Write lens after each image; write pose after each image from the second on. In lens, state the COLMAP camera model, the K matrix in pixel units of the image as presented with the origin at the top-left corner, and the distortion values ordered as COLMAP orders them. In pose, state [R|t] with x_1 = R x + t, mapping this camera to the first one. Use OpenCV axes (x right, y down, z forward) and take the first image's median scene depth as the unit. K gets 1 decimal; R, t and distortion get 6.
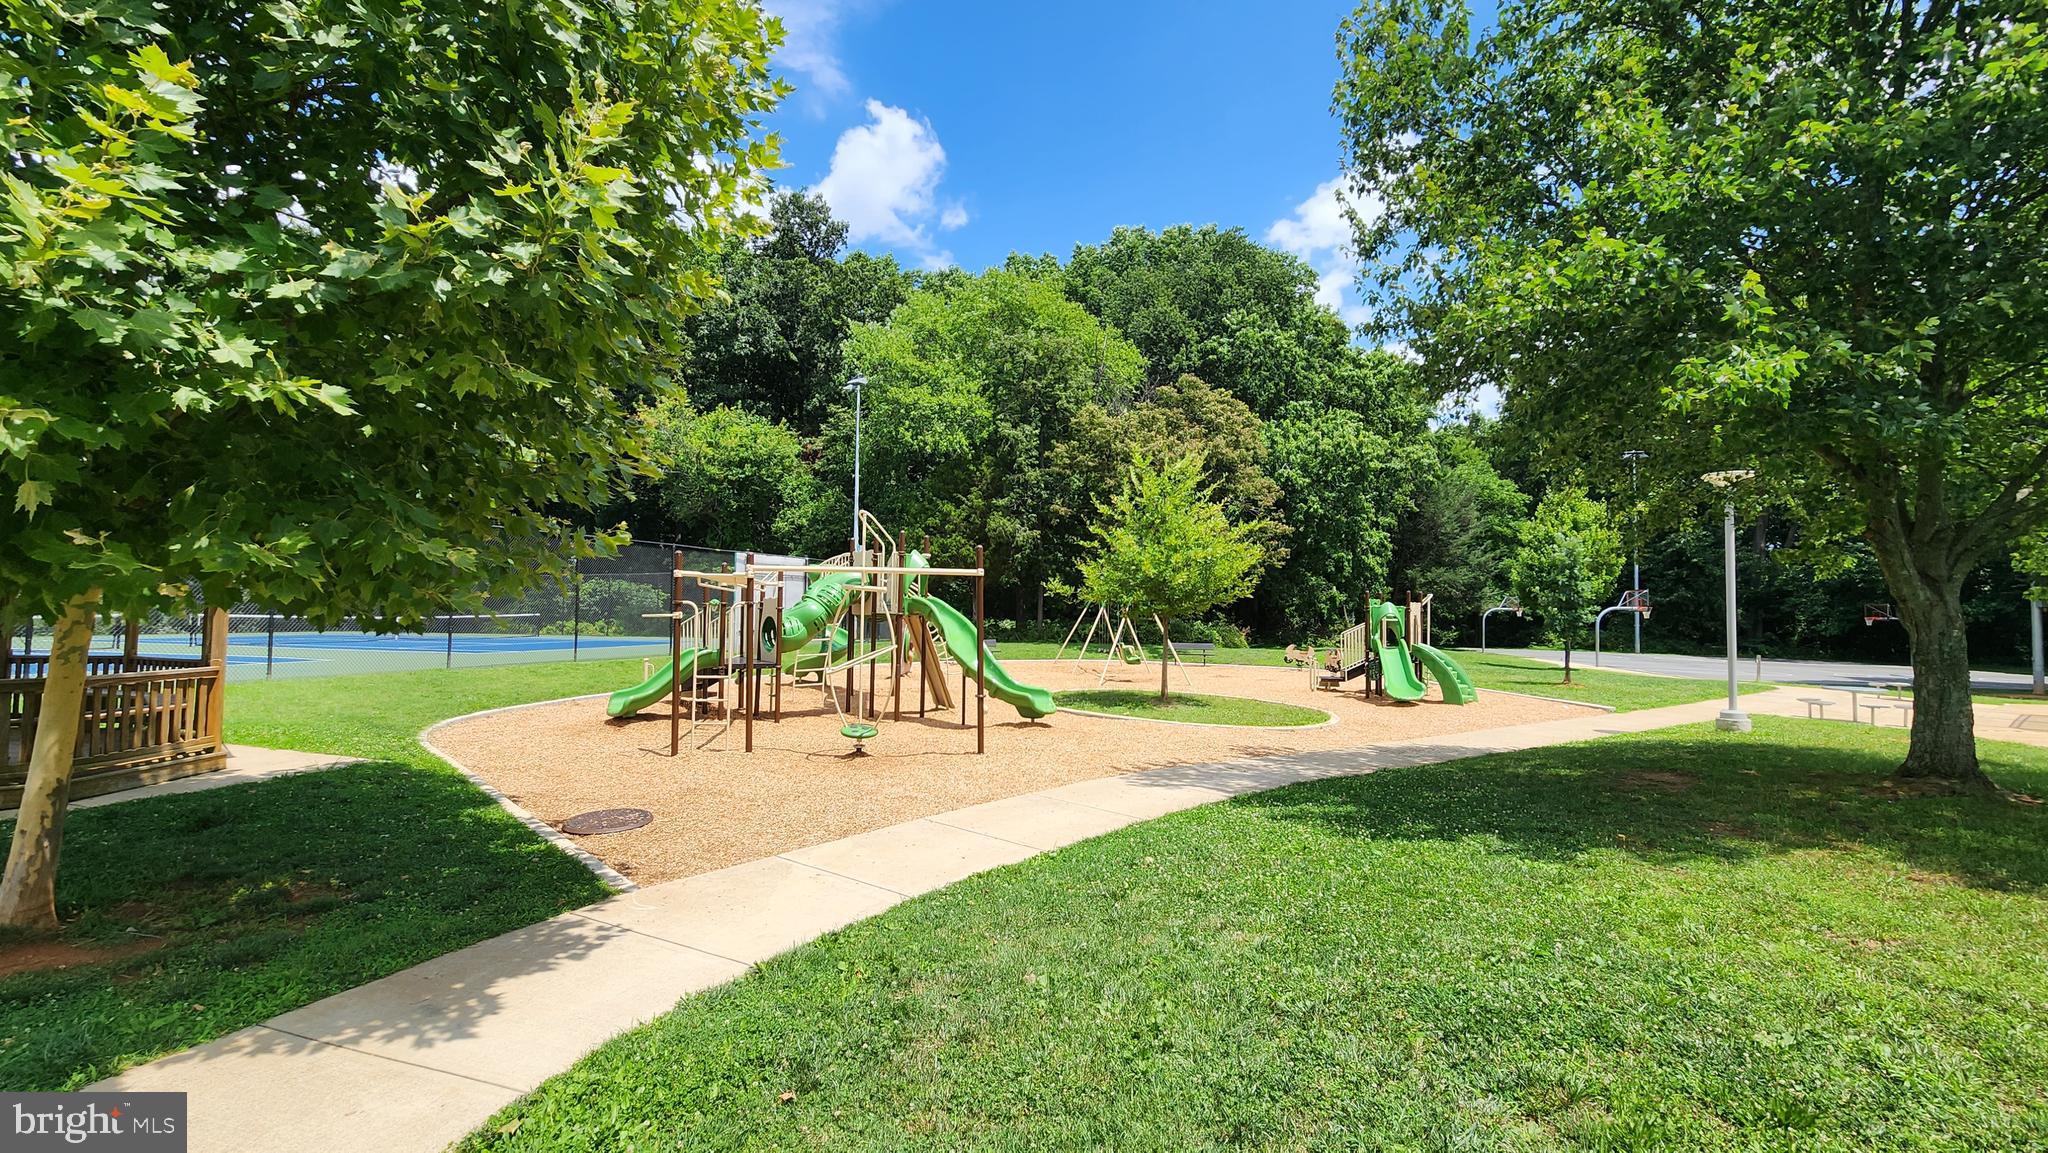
lens RADIAL K [[833.3, 0, 1024.0], [0, 833.3, 576.5], [0, 0, 1]] dist [0.001031, -0.000098]
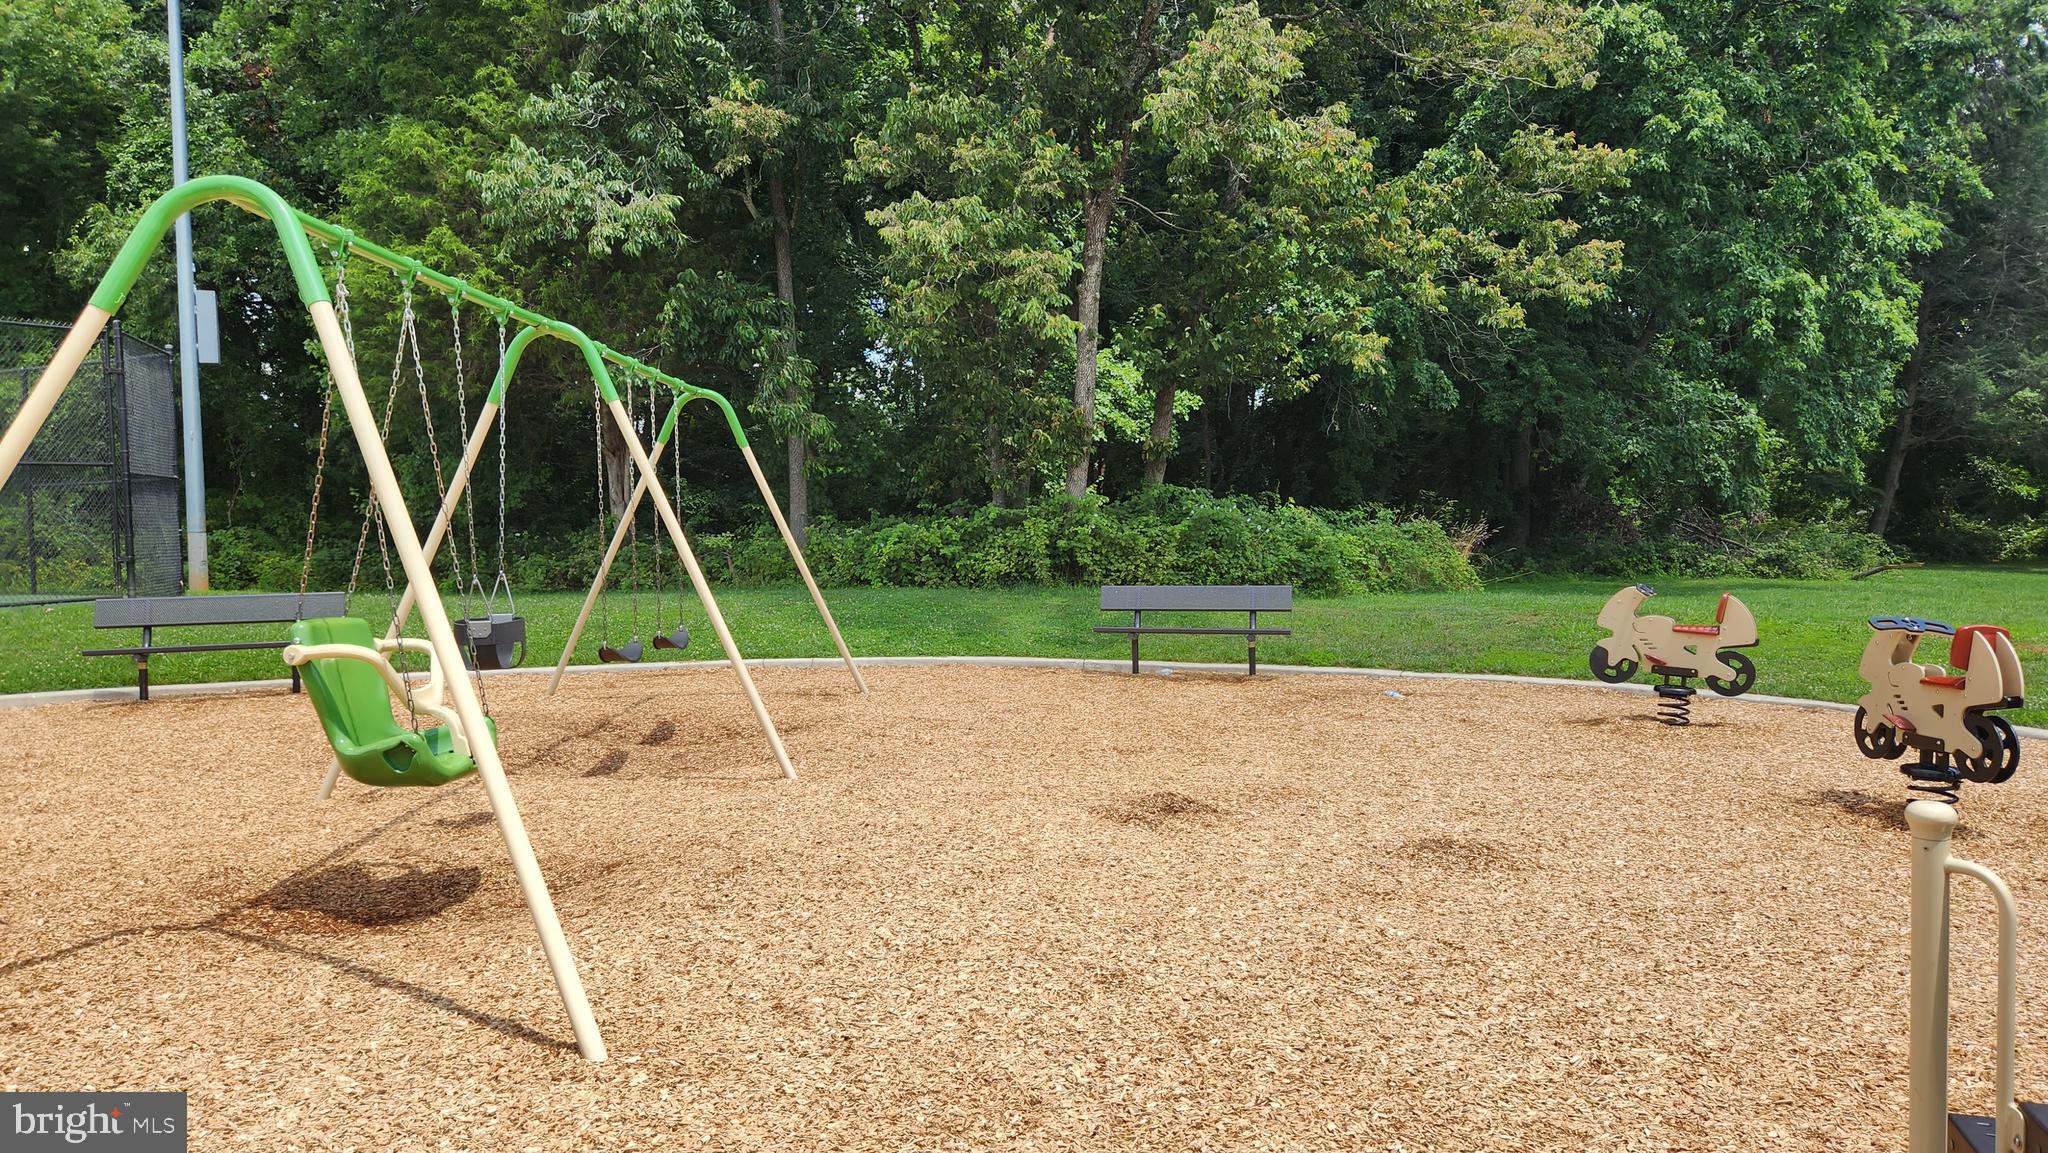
lens RADIAL K [[1351.4, 0, 1024.0], [0, 1351.4, 576.5], [0, 0, 1]] dist [0.138253, -0.089513]
pose [[0.994968, -0.029351, -0.095794, 0.138735], [0.036806, 0.996351, 0.077002, 0.032273], [0.093185, -0.080140, 0.992418, 0.437610]]
